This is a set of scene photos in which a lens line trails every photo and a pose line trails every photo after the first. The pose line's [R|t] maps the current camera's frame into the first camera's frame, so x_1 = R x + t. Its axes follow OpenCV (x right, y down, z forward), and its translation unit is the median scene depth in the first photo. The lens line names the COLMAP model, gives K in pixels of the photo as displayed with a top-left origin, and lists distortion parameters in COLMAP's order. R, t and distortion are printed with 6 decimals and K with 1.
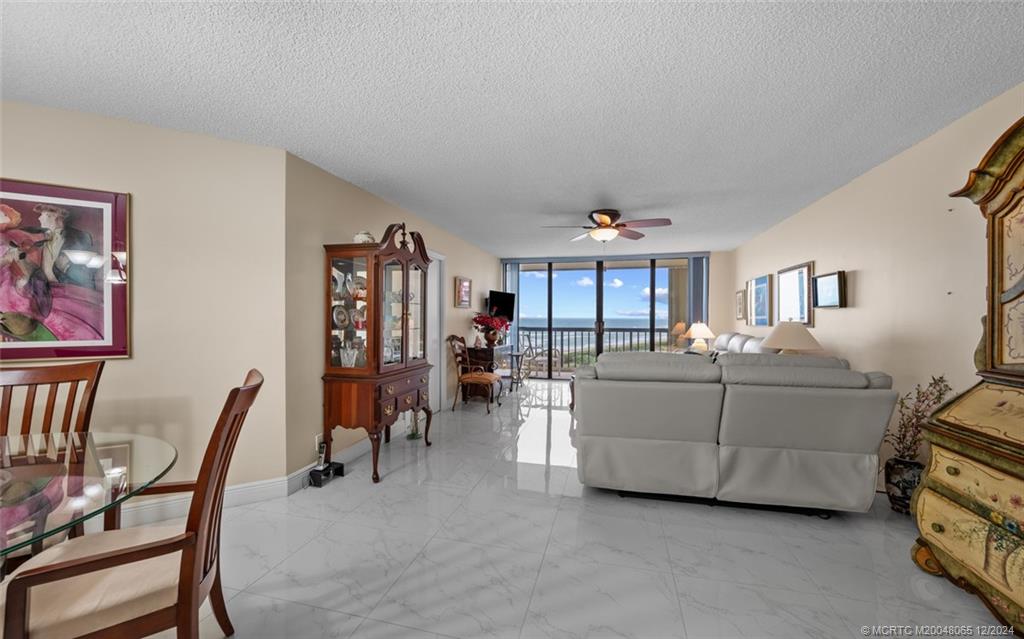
lens RADIAL K [[404.6, 0, 513.6], [0, 404.6, 321.7], [0, 0, 1]] dist [-0.000110, -0.000383]
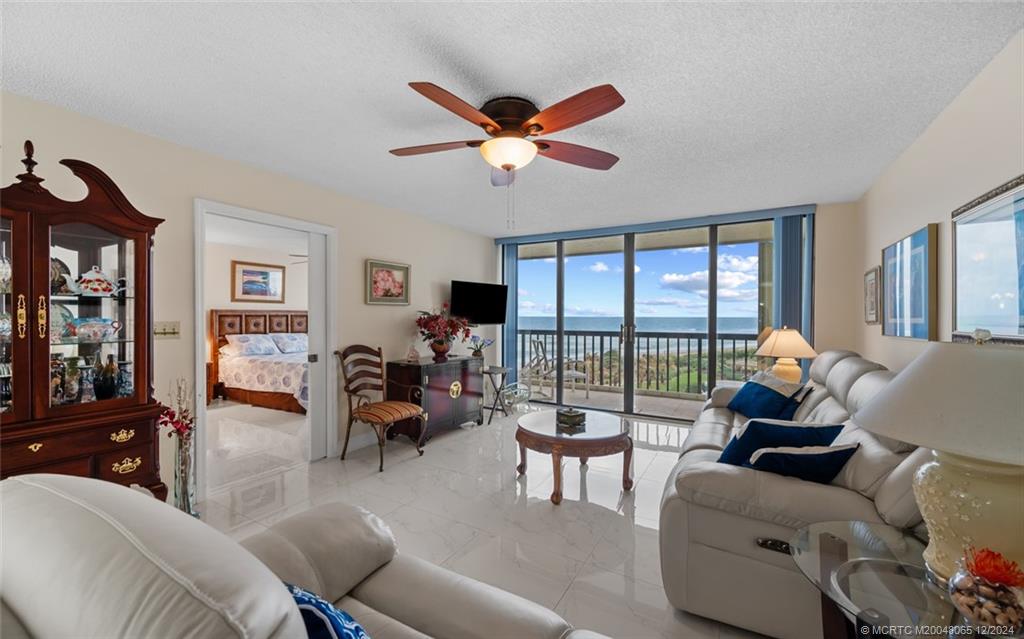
lens RADIAL K [[407.5, 0, 512.0], [0, 407.5, 319.5], [0, 0, 1]] dist [0.000588, -0.000093]
pose [[0.962300, 0.002272, -0.271980, 0.417829], [-0.002514, 0.999997, -0.000541, -0.014749], [0.271978, 0.001205, 0.962303, 0.595952]]
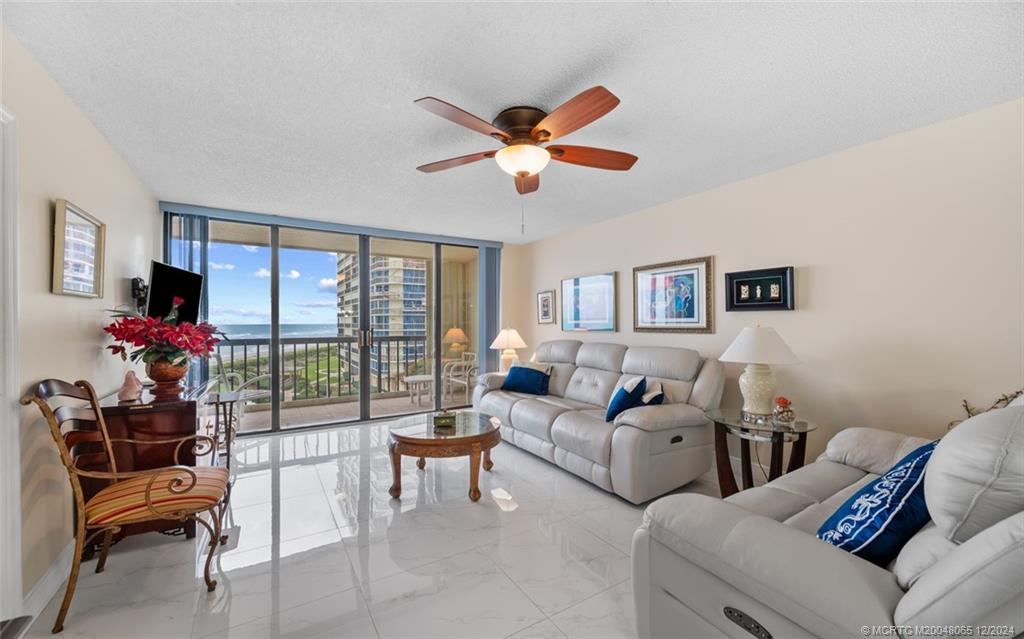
lens RADIAL K [[405.8, 0, 515.5], [0, 405.8, 320.9], [0, 0, 1]] dist [0.000314, 0.000125]
pose [[0.690258, -0.001511, 0.723562, -0.183204], [0.010119, 0.999920, -0.007565, -0.010317], [-0.723493, 0.012544, 0.690218, 0.744666]]
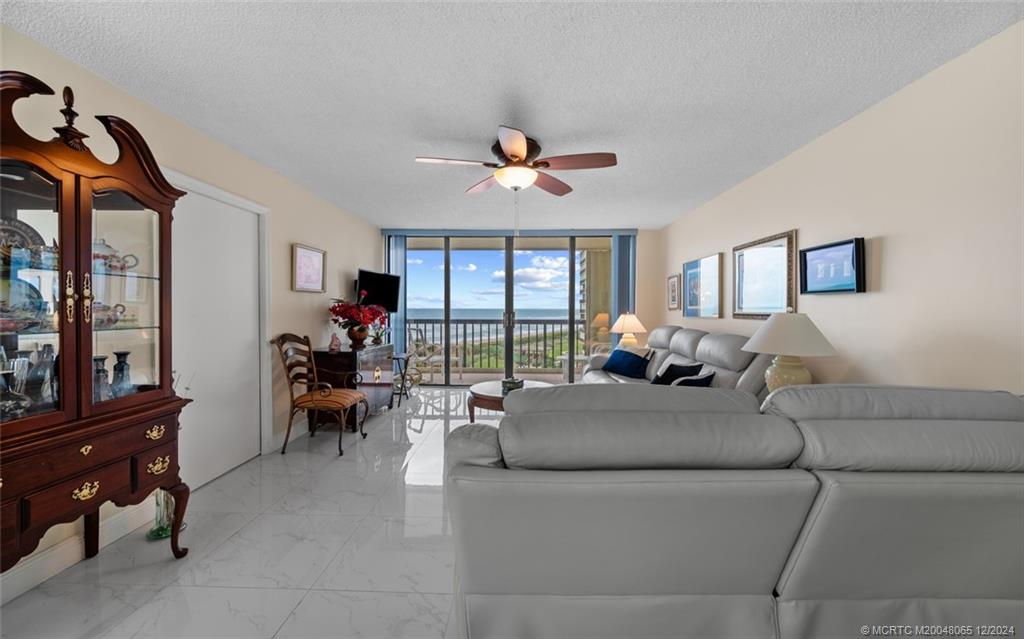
lens RADIAL K [[407.7, 0, 514.7], [0, 407.7, 313.6], [0, 0, 1]] dist [-0.001201, -0.000507]
pose [[0.975189, -0.001413, 0.221367, 0.087730], [0.000280, 0.999987, 0.005147, -0.002634], [-0.221372, -0.004957, 0.975177, 0.415142]]
